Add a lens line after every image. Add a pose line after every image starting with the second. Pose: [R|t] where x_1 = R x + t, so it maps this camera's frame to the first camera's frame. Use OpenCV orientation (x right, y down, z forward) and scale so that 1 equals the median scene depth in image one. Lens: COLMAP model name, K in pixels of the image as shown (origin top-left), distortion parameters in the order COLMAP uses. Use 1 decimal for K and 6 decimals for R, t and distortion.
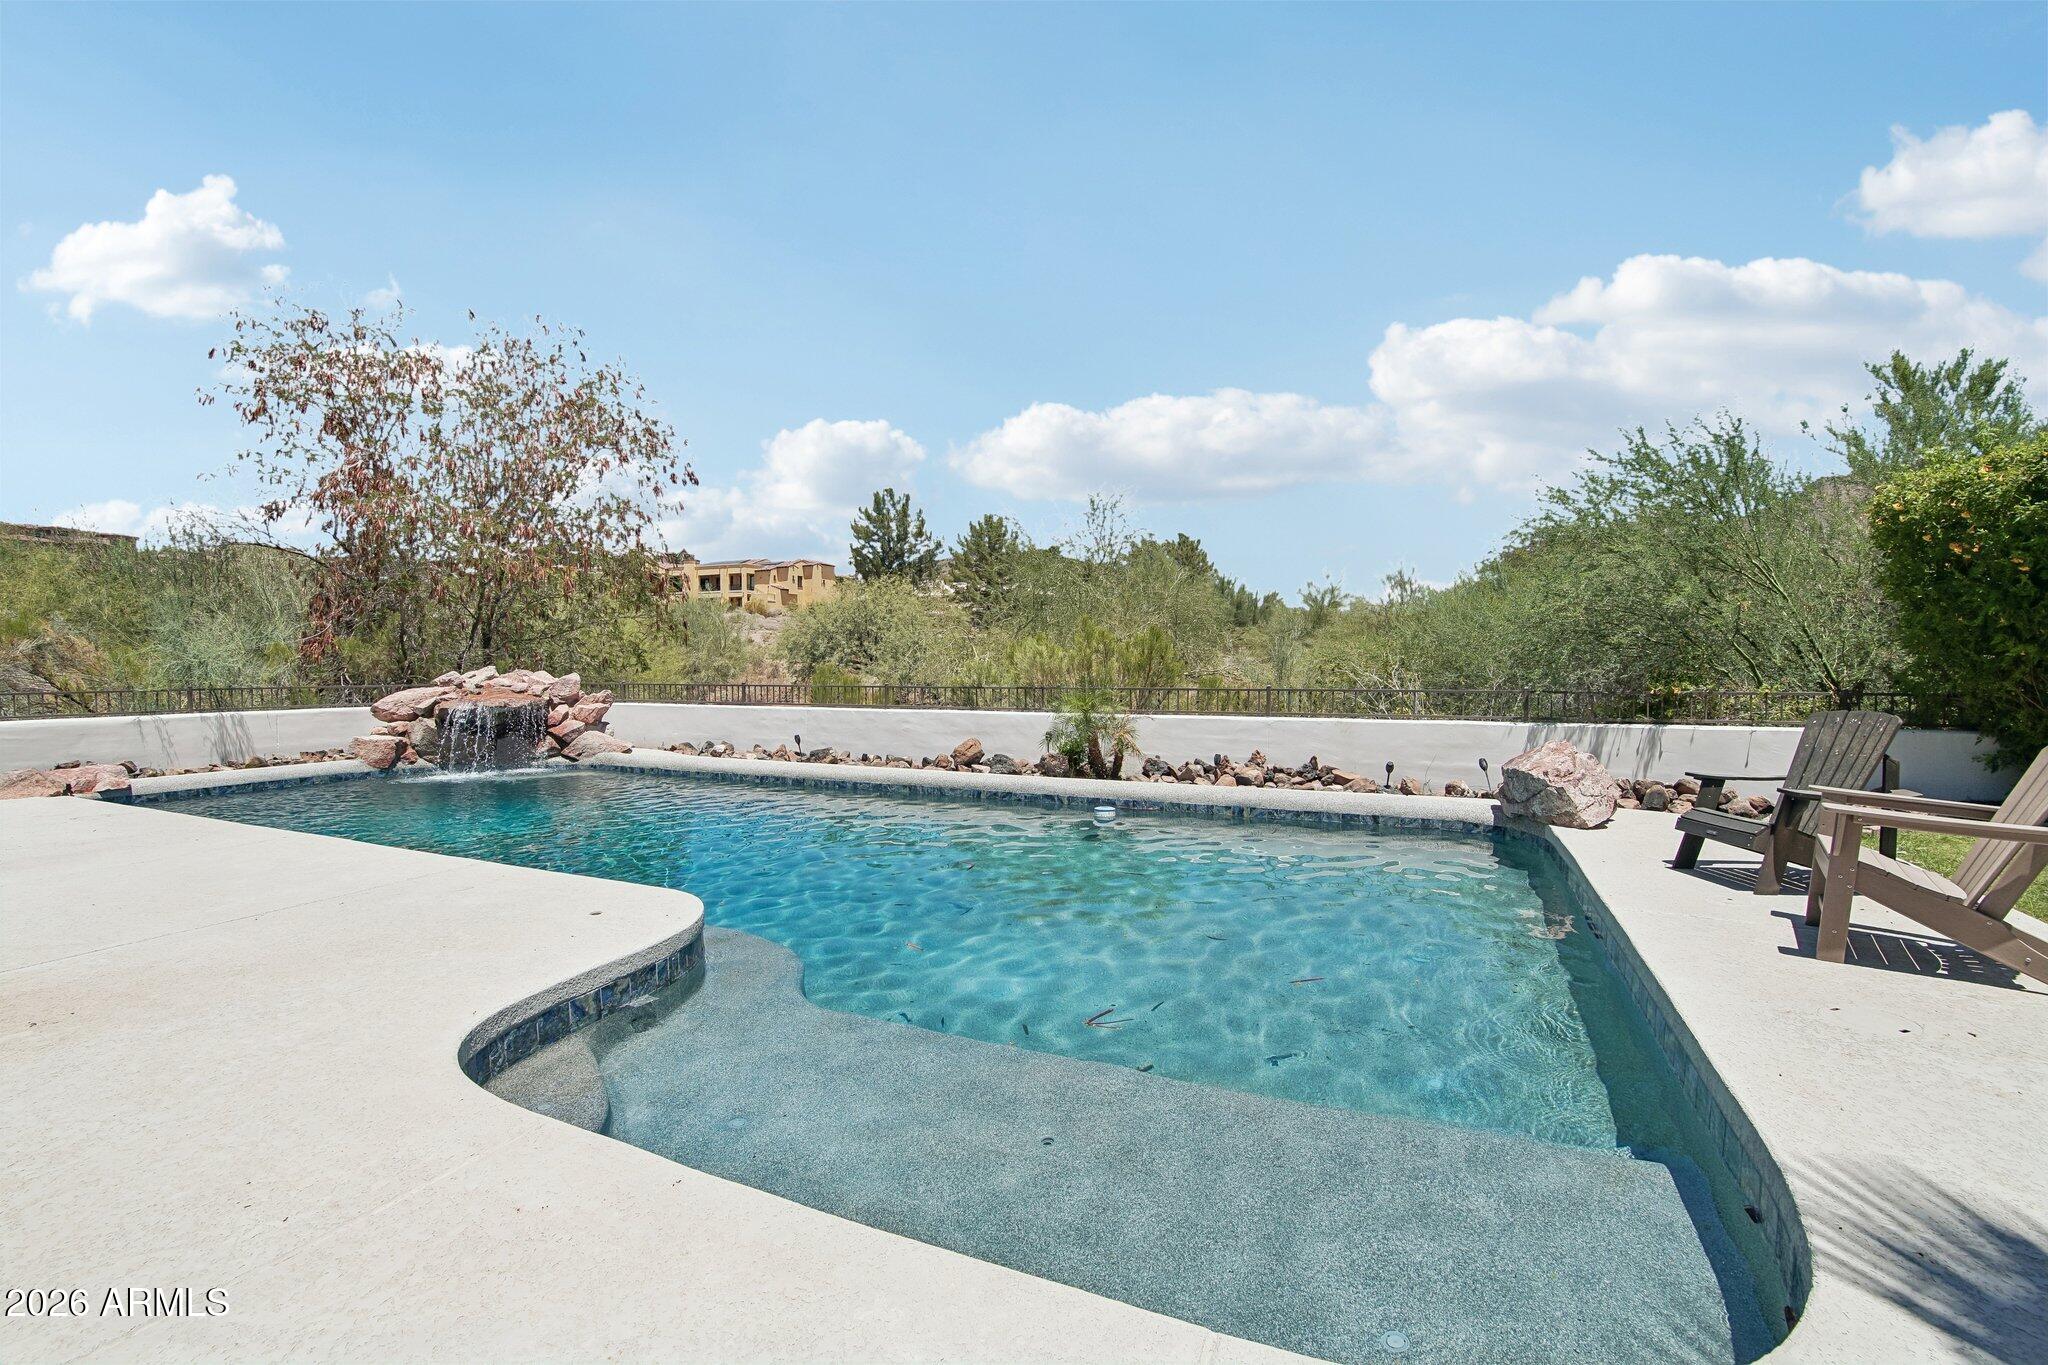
lens RADIAL K [[918.6, 0, 1013.1], [0, 918.6, 682.8], [0, 0, 1]] dist [-0.038211, 0.007630]
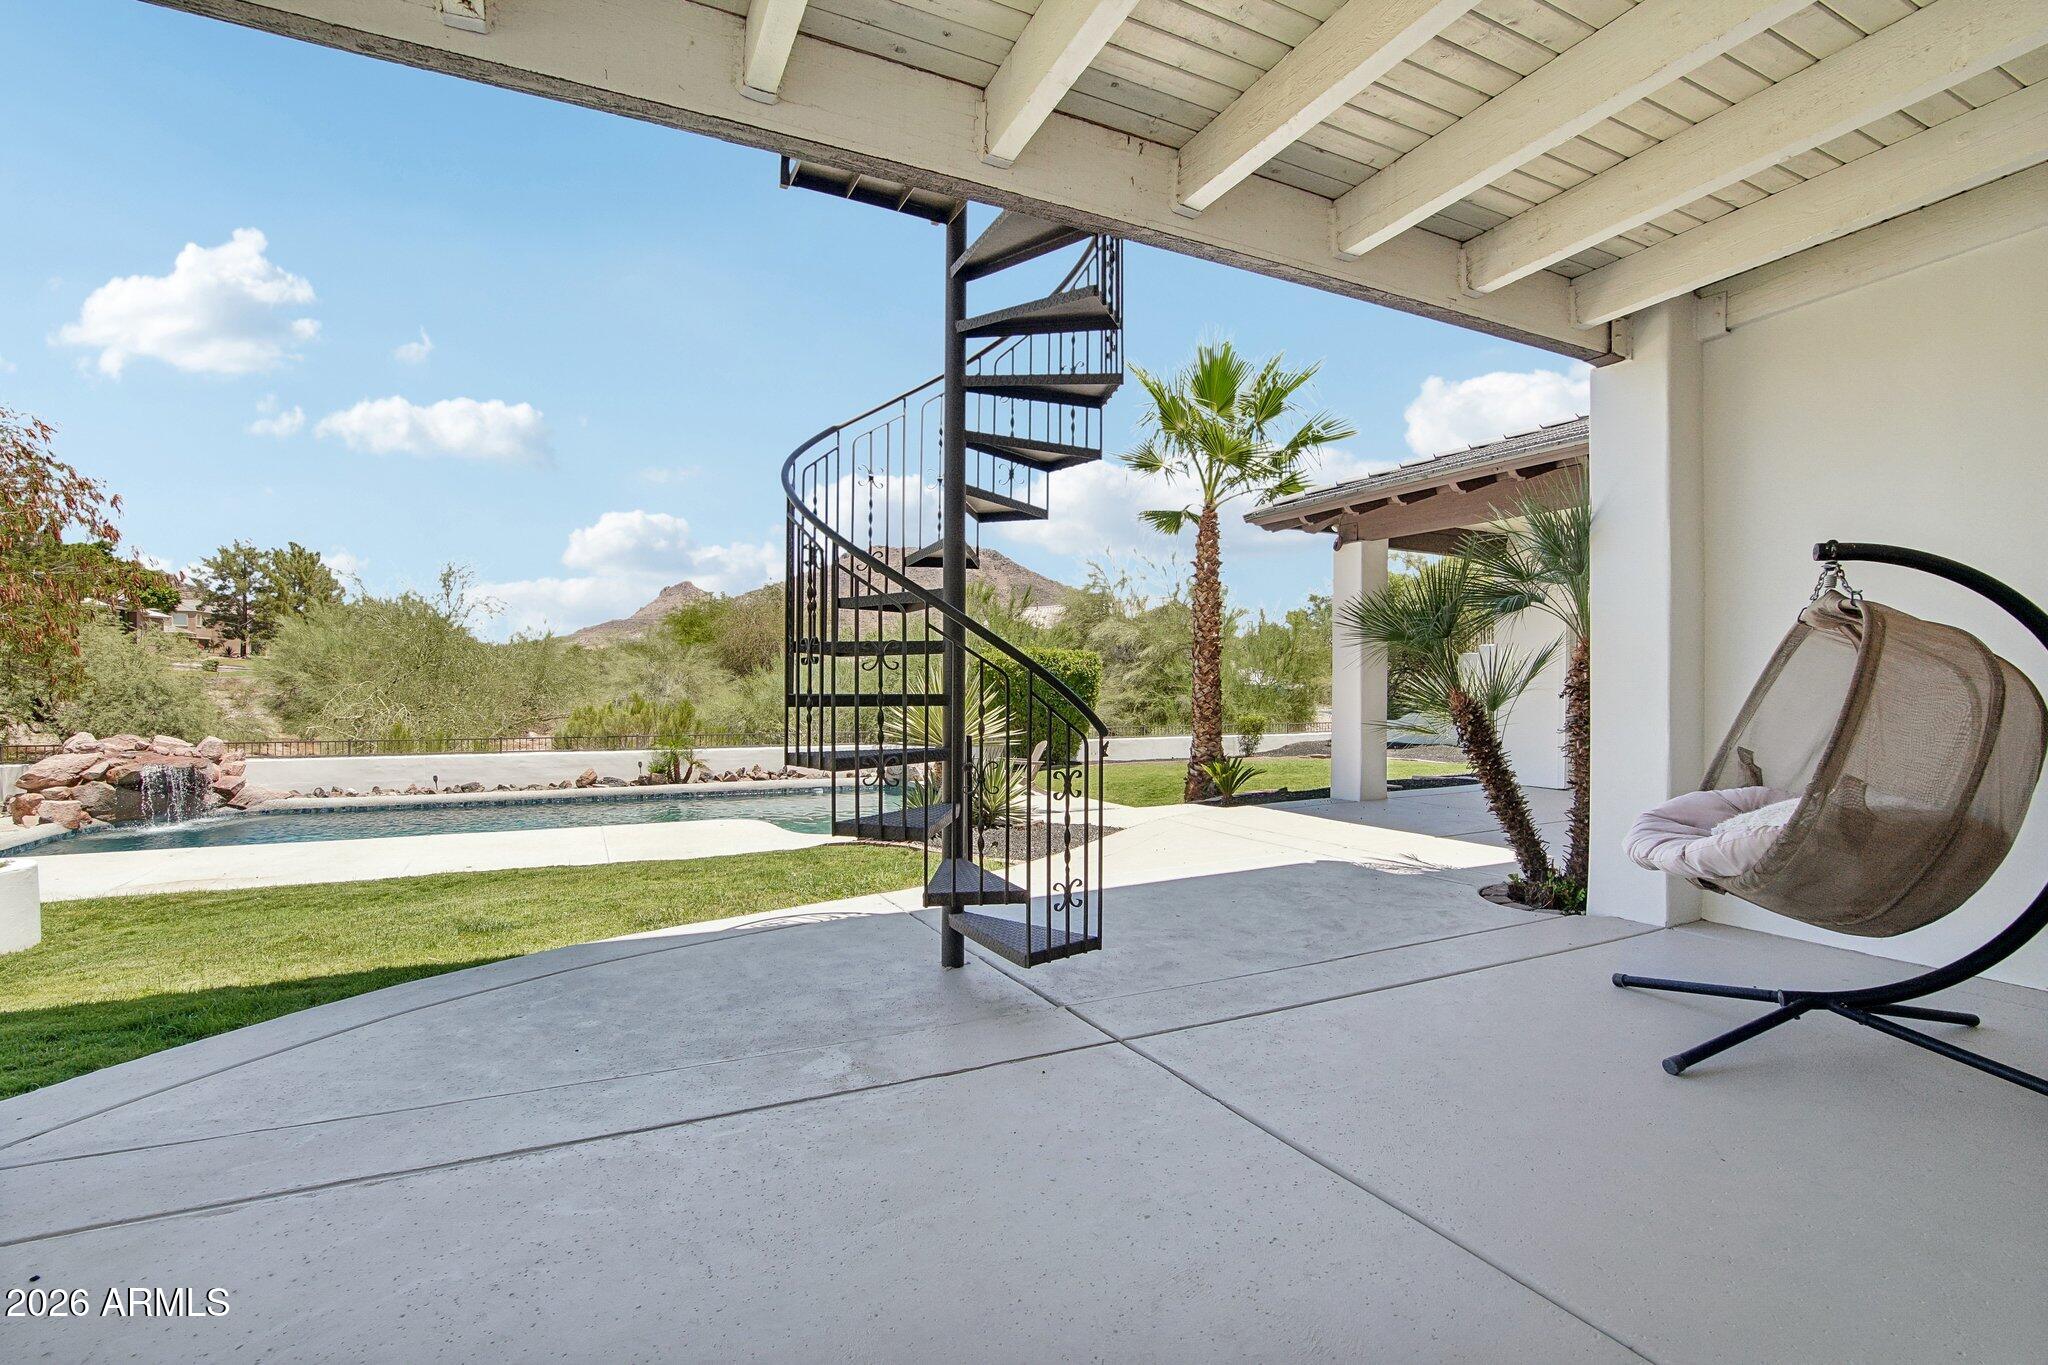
lens RADIAL K [[918.6, 0, 1013.1], [0, 918.6, 682.8], [0, 0, 1]] dist [-0.038211, 0.007630]
pose [[0.603797, 0.010445, 0.797070, -0.806662], [0.010698, 0.999718, -0.021205, -0.044929], [-0.797067, 0.021331, 0.603515, -0.528778]]
